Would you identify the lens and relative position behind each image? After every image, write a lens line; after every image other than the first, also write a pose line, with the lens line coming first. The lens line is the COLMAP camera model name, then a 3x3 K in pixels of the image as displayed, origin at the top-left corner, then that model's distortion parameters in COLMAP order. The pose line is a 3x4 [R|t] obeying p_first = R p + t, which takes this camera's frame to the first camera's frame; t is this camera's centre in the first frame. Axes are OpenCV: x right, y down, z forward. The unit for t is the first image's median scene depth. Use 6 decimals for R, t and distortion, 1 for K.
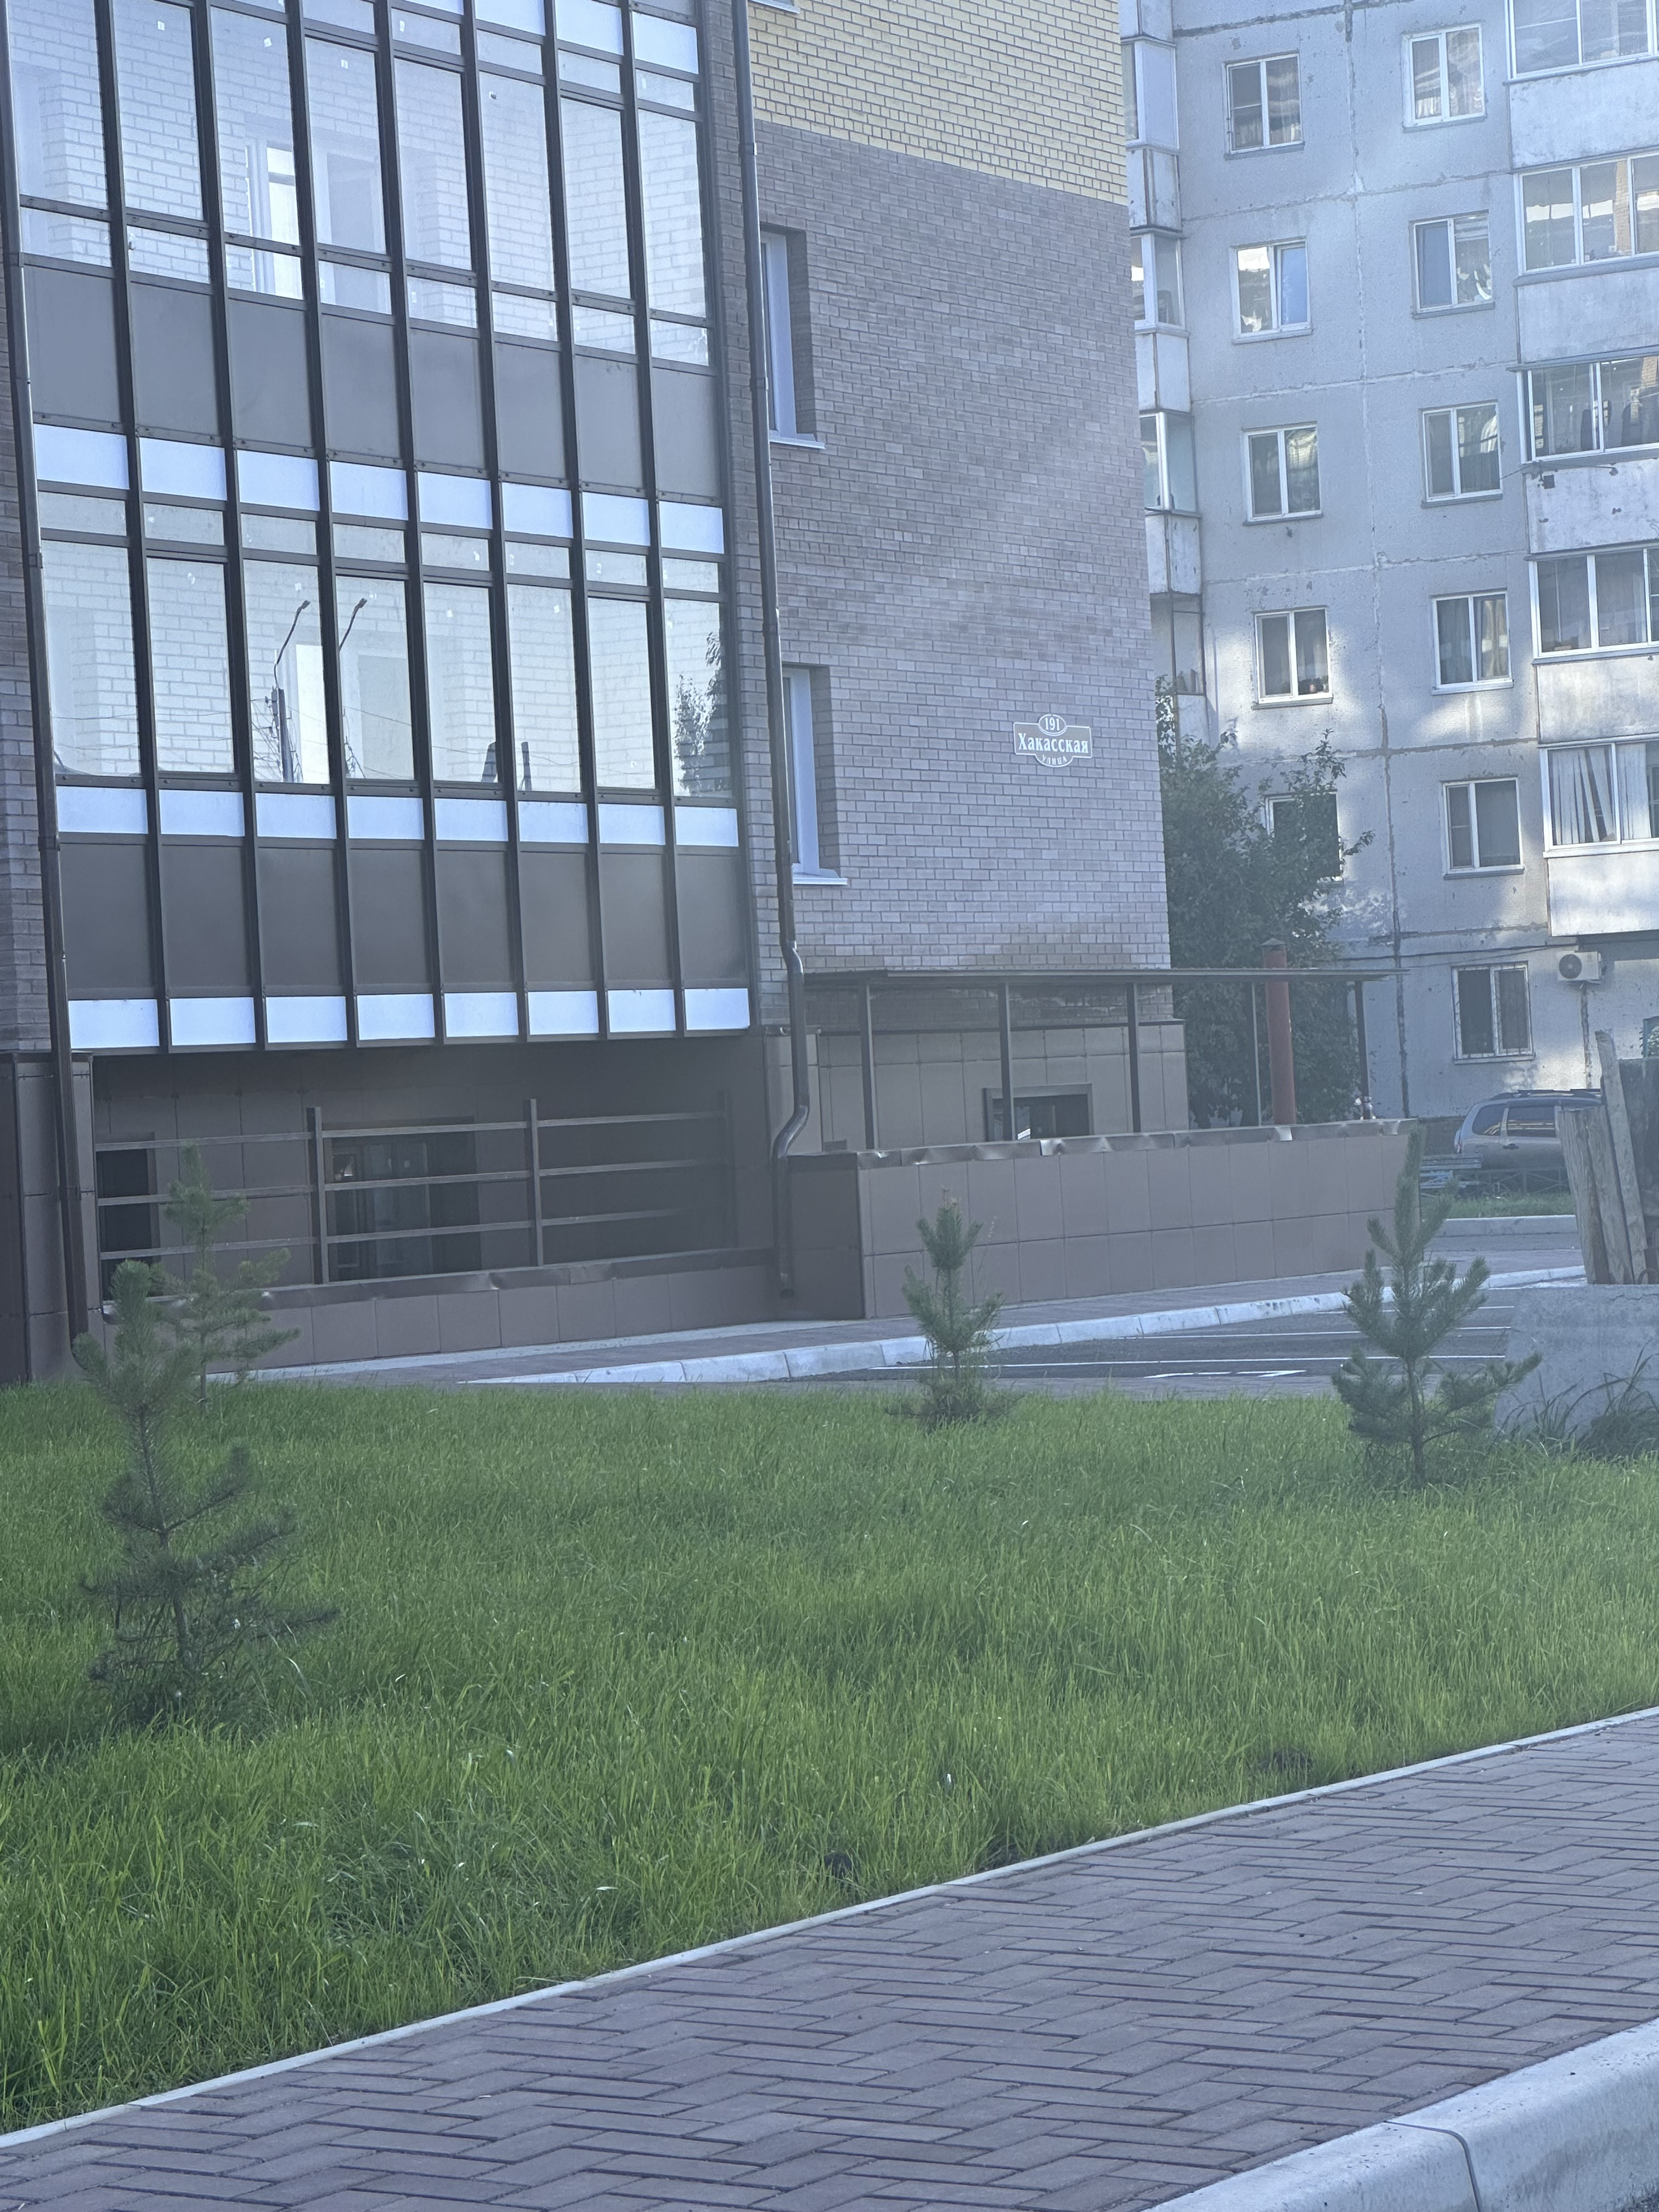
lens RADIAL K [[5551.5, 0, 836.8], [0, 5551.5, 1093.8], [0, 0, 1]] dist [0.080712, 0.000000]
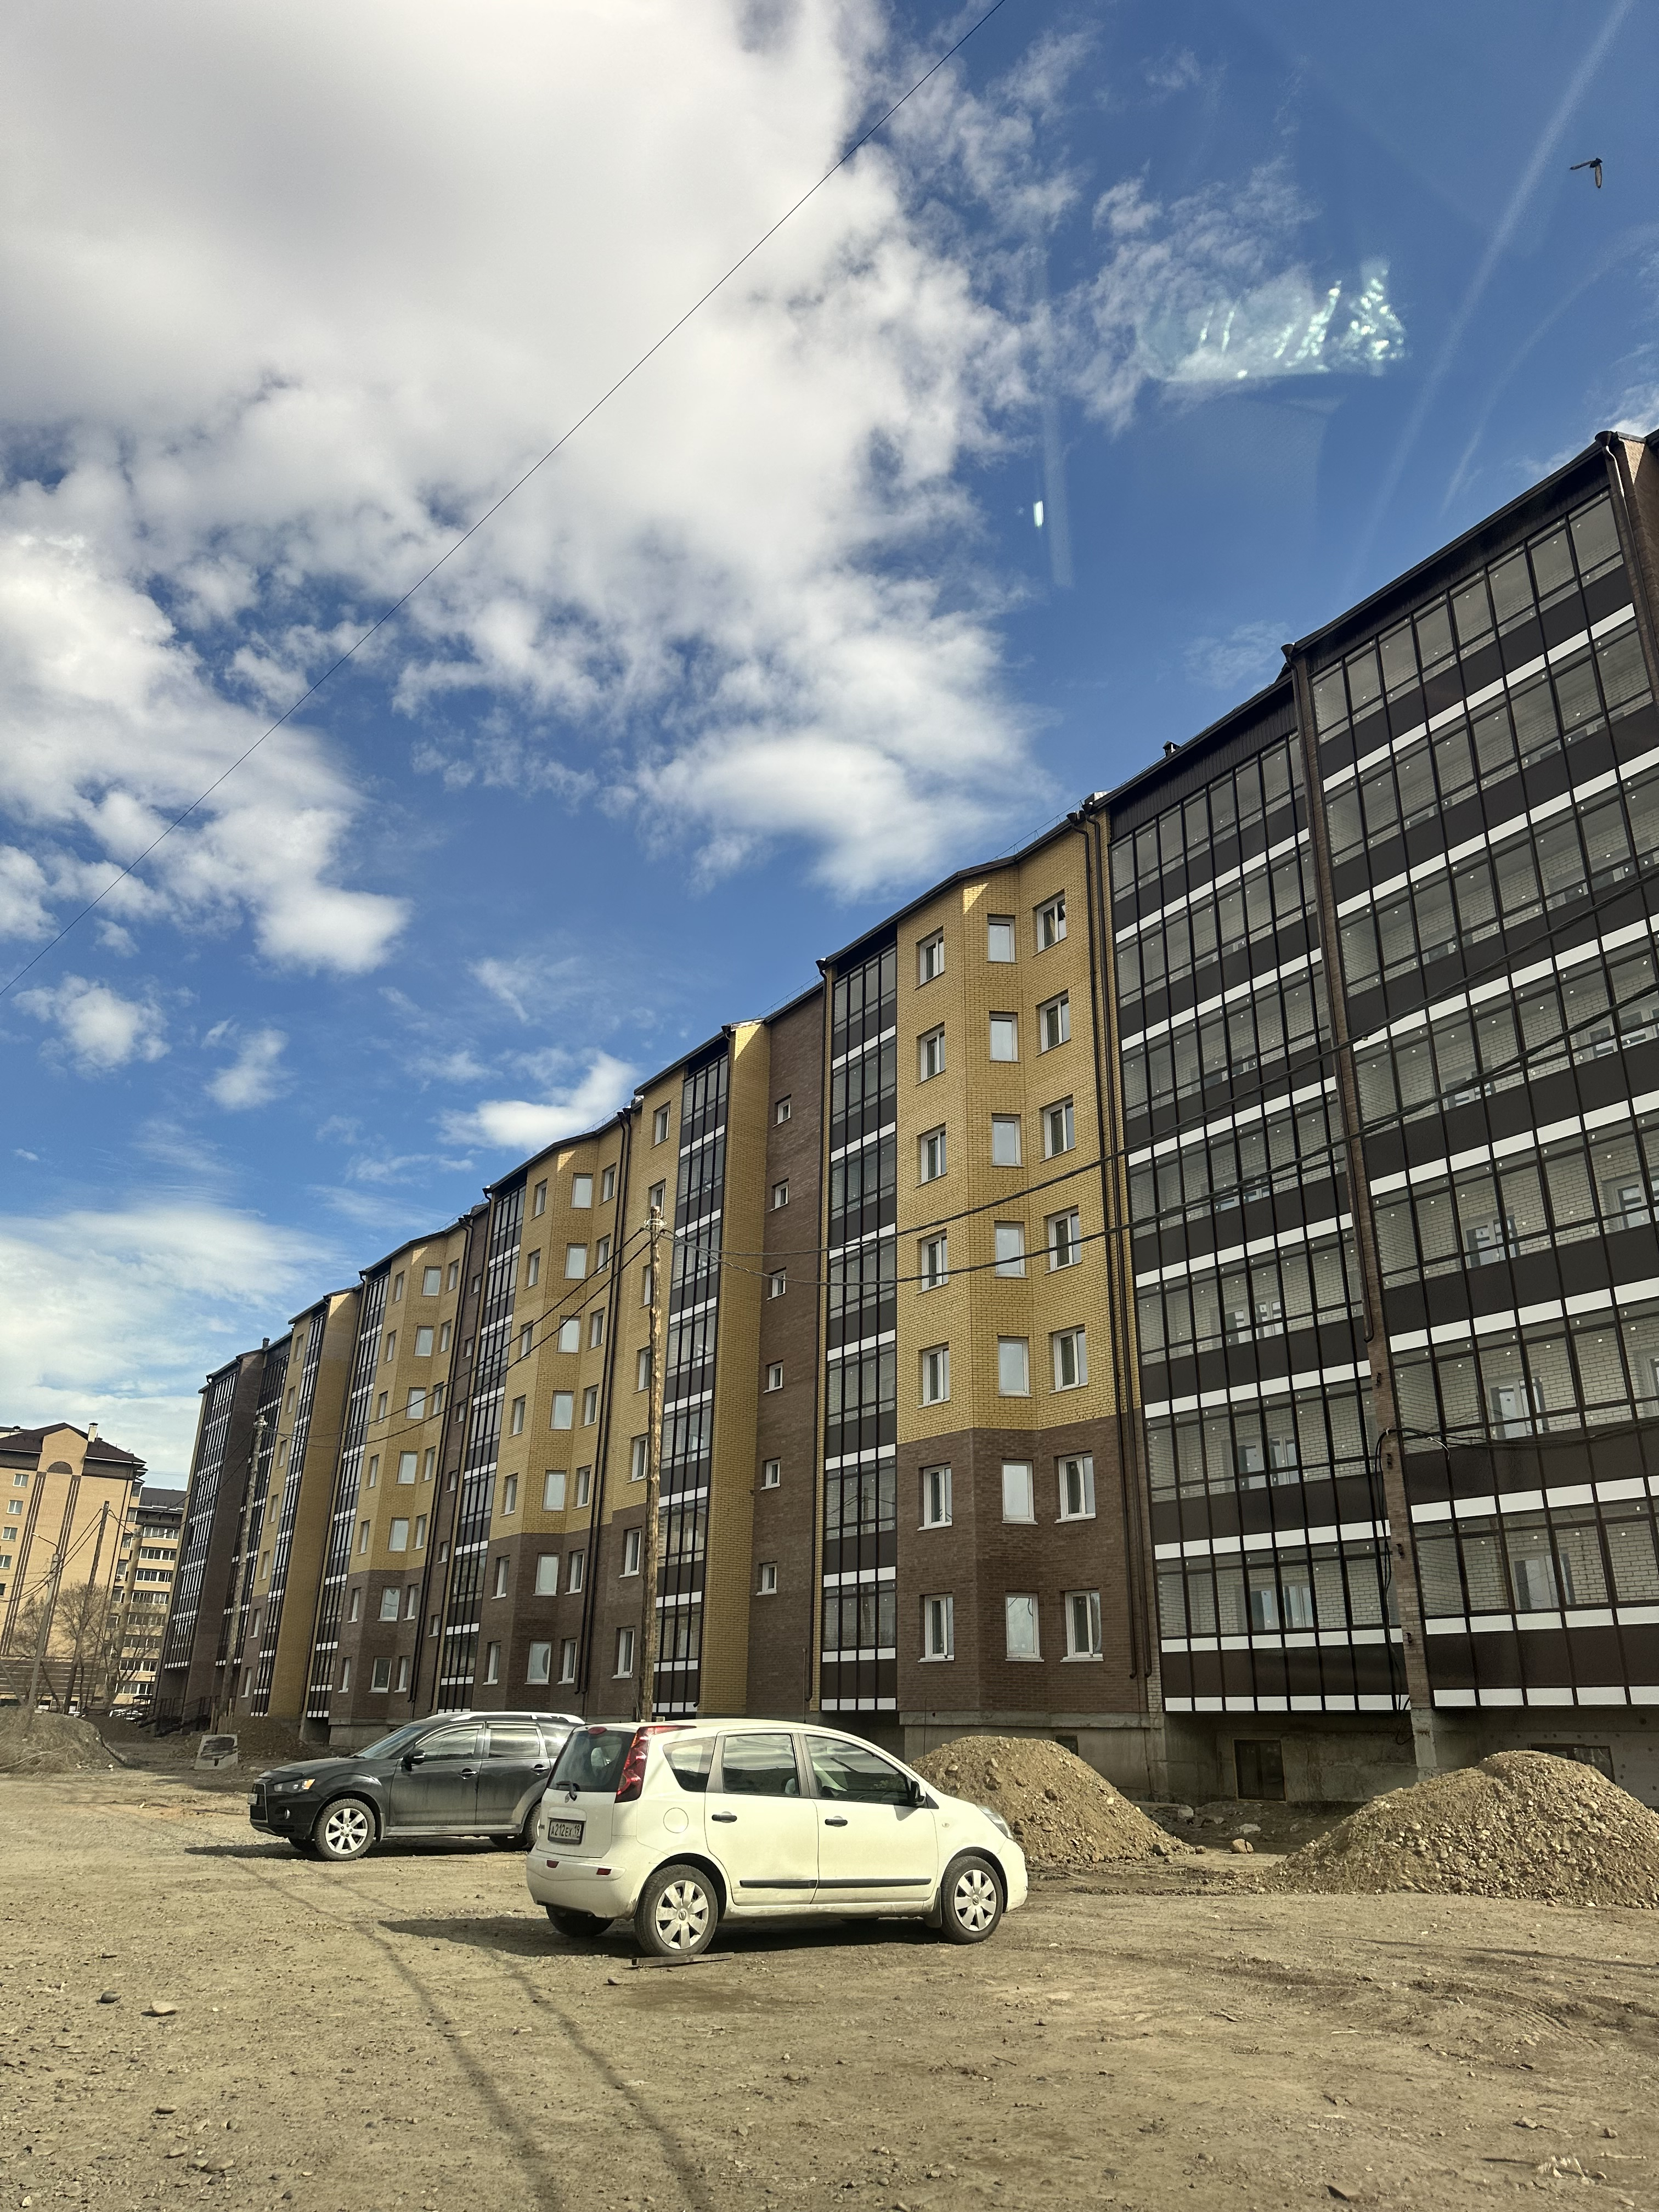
lens RADIAL K [[1544.8, 0, 834.6], [0, 1544.8, 1094.6], [0, 0, 1]] dist [0.082517, -0.083861]
pose [[-0.416634, -0.309730, -0.854683, 0.787469], [0.001291, 0.939966, -0.341265, -0.027925], [0.909073, -0.143286, -0.391222, 0.971772]]
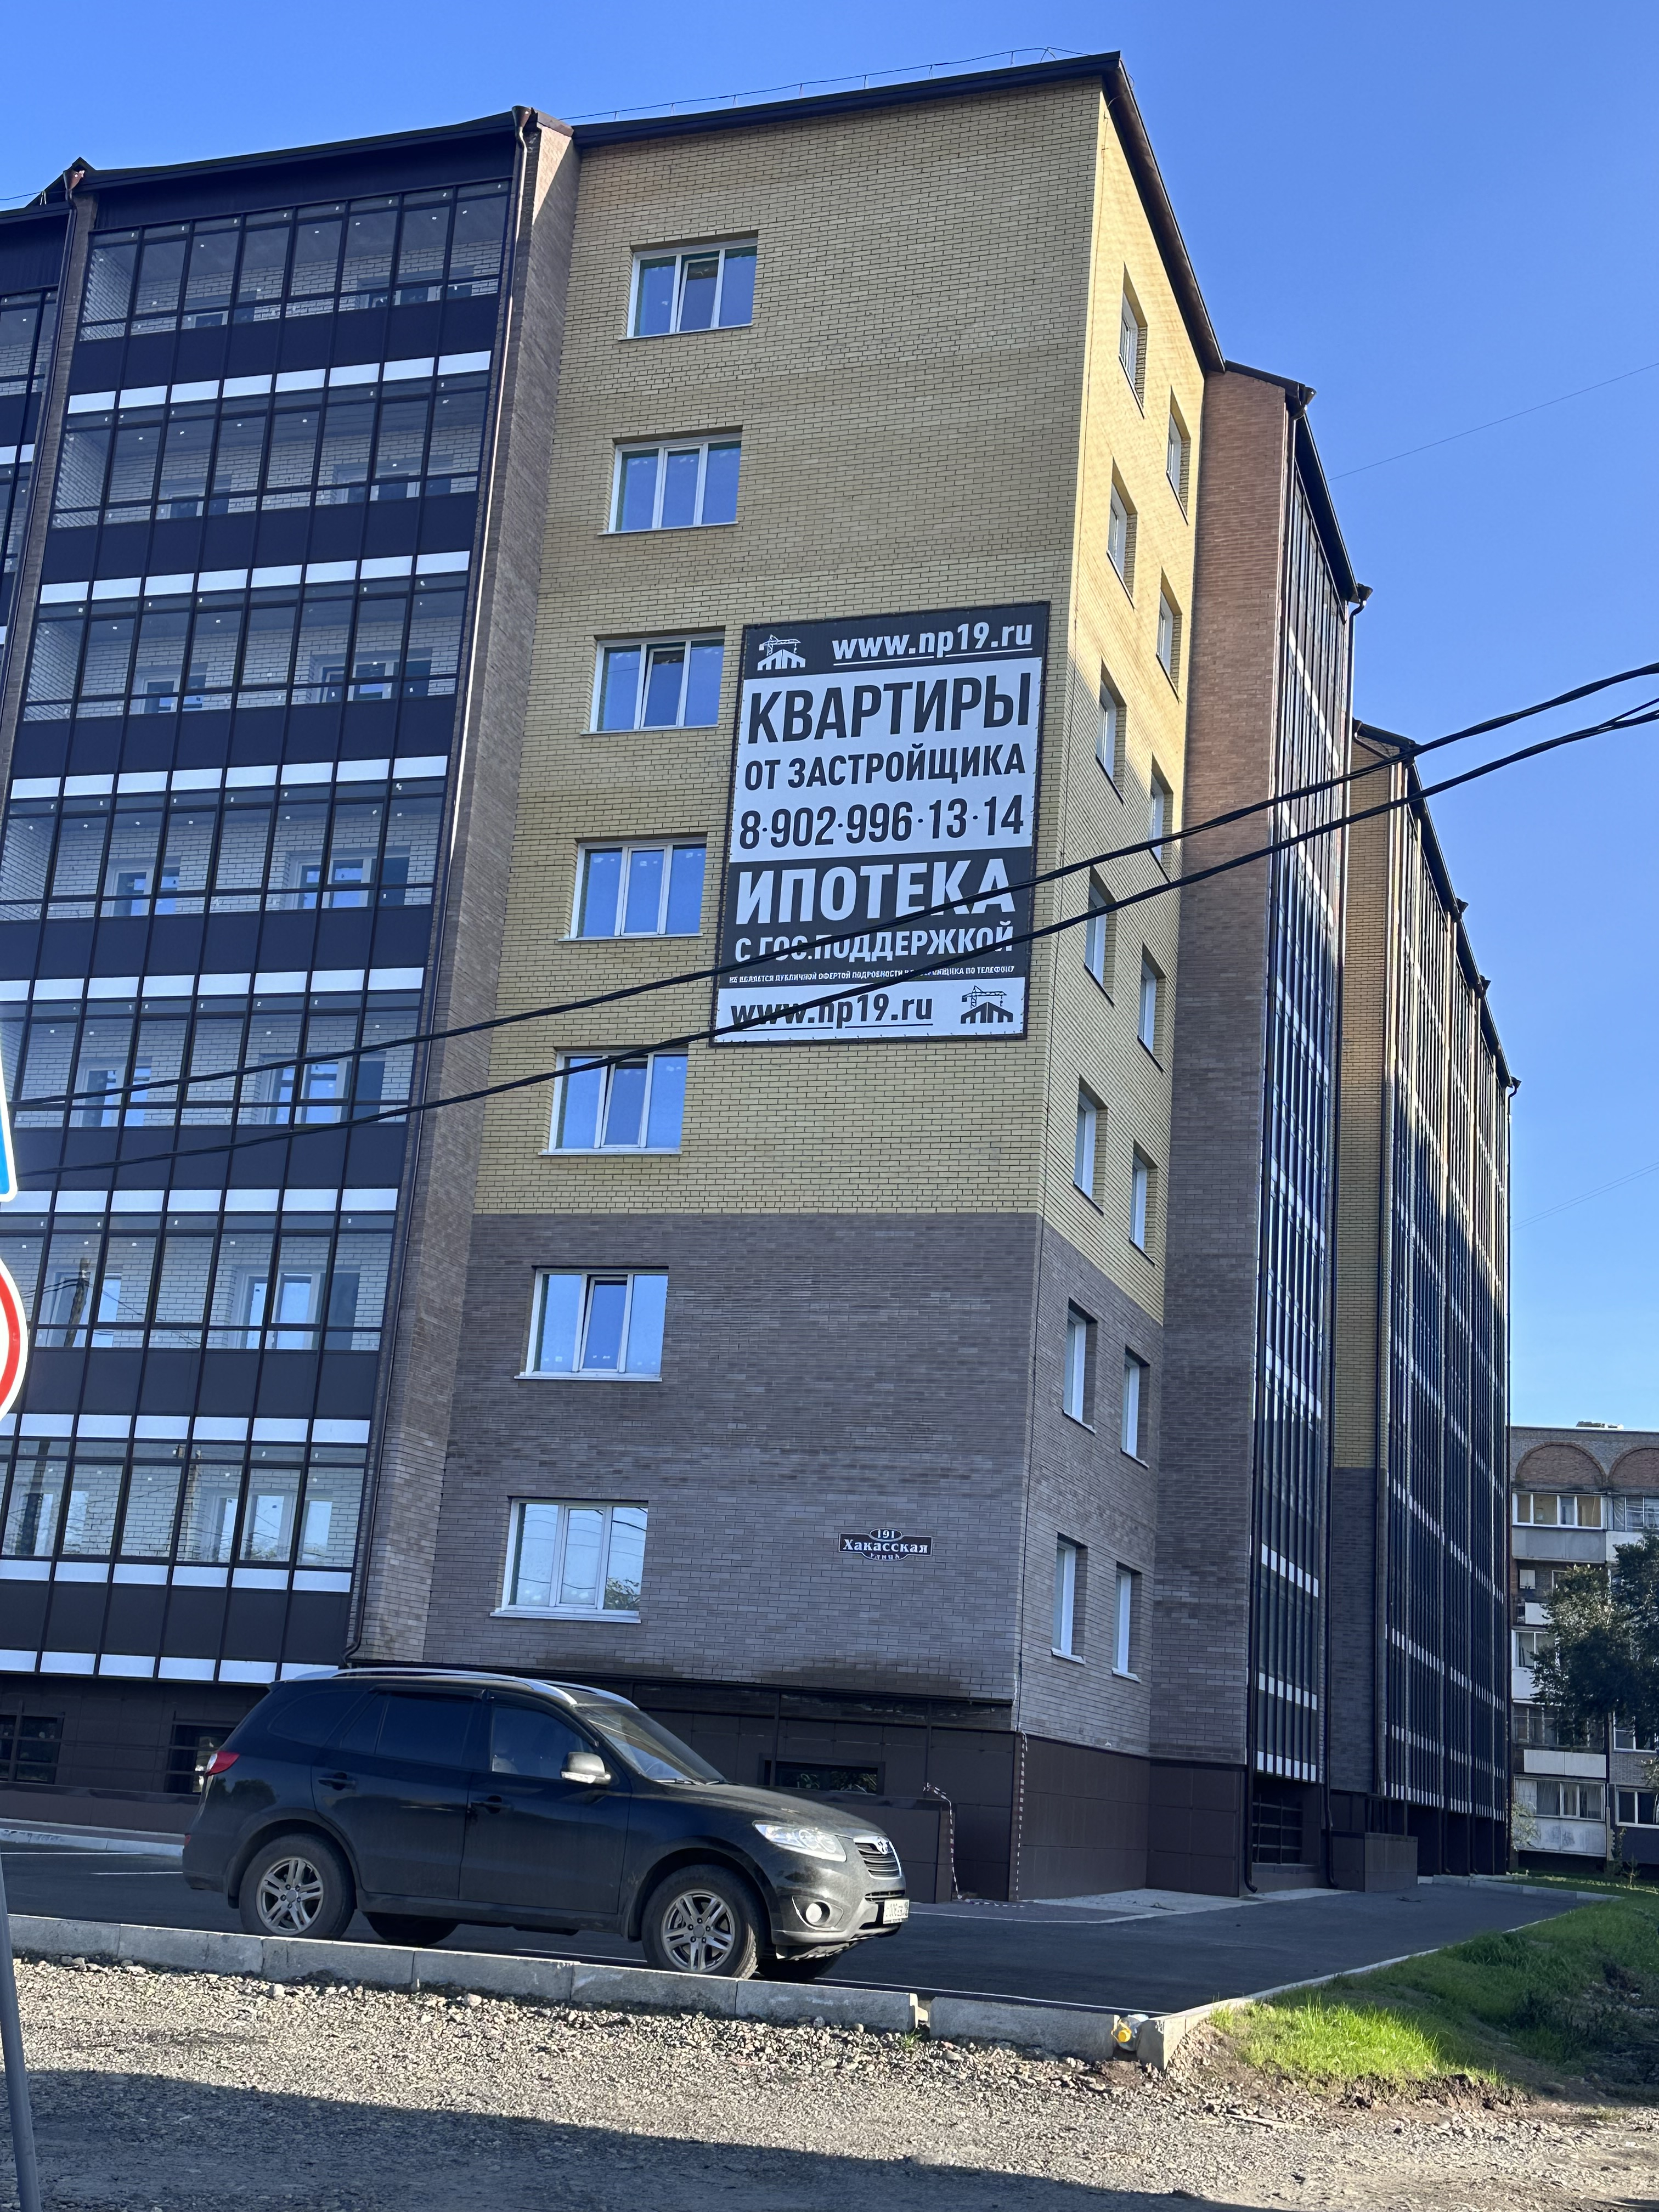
lens RADIAL K [[2667.2, 0, 822.1], [0, 2667.2, 1103.6], [0, 0, 1]] dist [0.140659, 0.000000]
pose [[0.208364, -0.185209, -0.960355, 1.035212], [-0.084913, 0.974773, -0.206413, -0.032444], [0.974358, 0.124556, 0.187381, 1.032192]]
